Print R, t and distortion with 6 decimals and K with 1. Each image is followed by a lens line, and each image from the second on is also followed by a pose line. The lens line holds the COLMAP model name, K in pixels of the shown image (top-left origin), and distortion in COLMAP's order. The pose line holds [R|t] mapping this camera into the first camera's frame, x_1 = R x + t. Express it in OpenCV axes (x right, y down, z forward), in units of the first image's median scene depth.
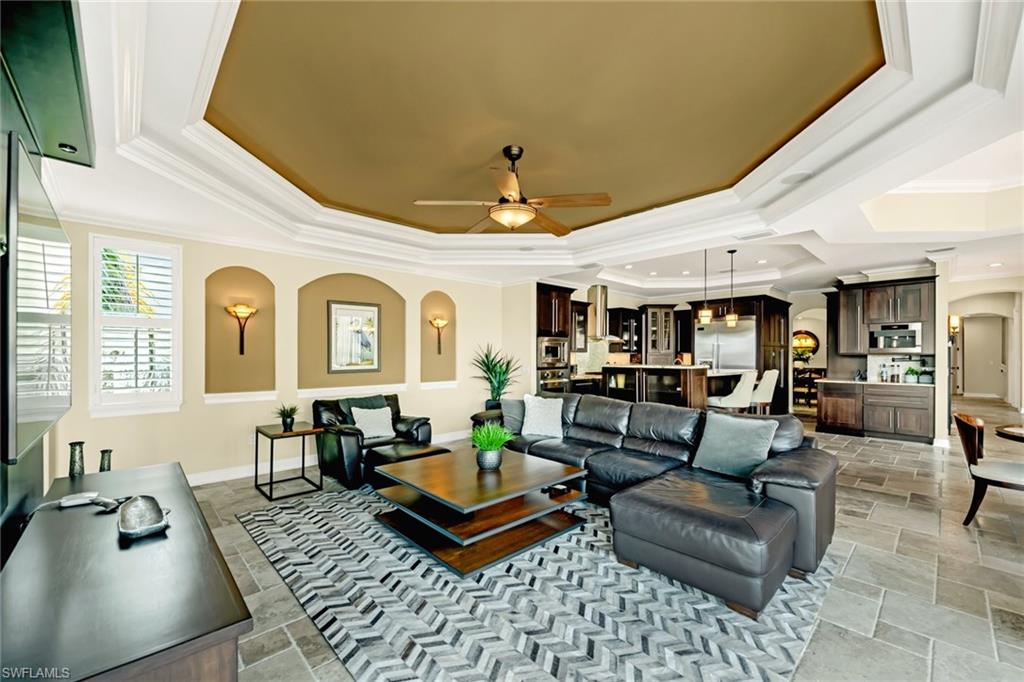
lens RADIAL K [[415.5, 0, 510.4], [0, 415.5, 351.7], [0, 0, 1]] dist [-0.000029, -0.000318]
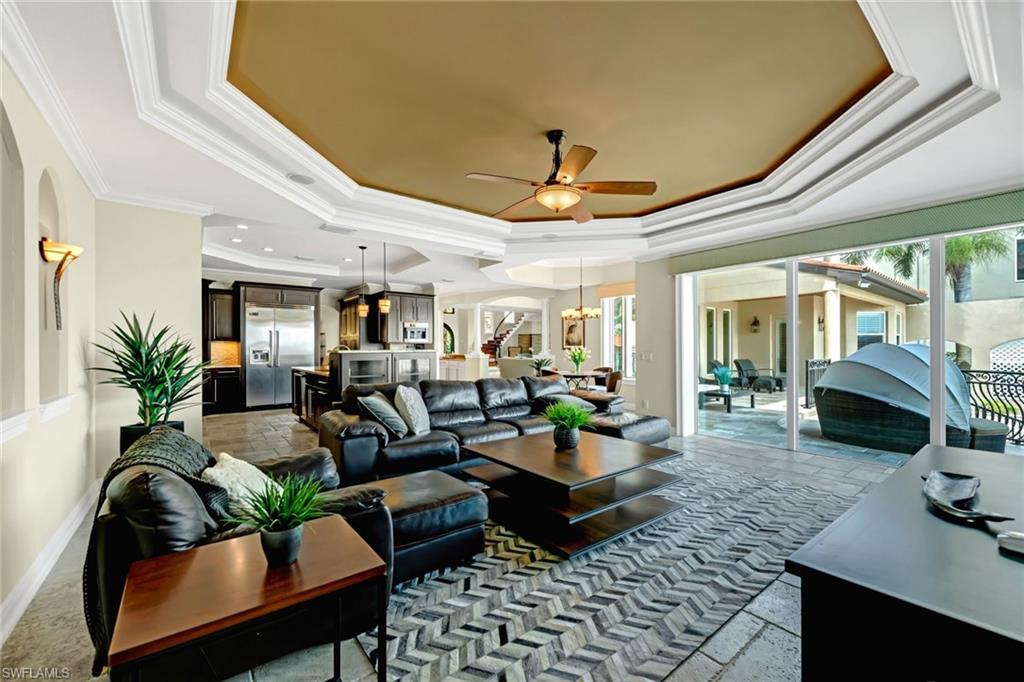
lens RADIAL K [[415.5, 0, 514.2], [0, 415.5, 345.7], [0, 0, 1]] dist [-0.000029, -0.000318]
pose [[0.083286, 0.004076, 0.996517, -1.048079], [0.001755, 0.999989, -0.004237, 0.043050], [-0.996524, 0.002102, 0.083278, 1.043243]]
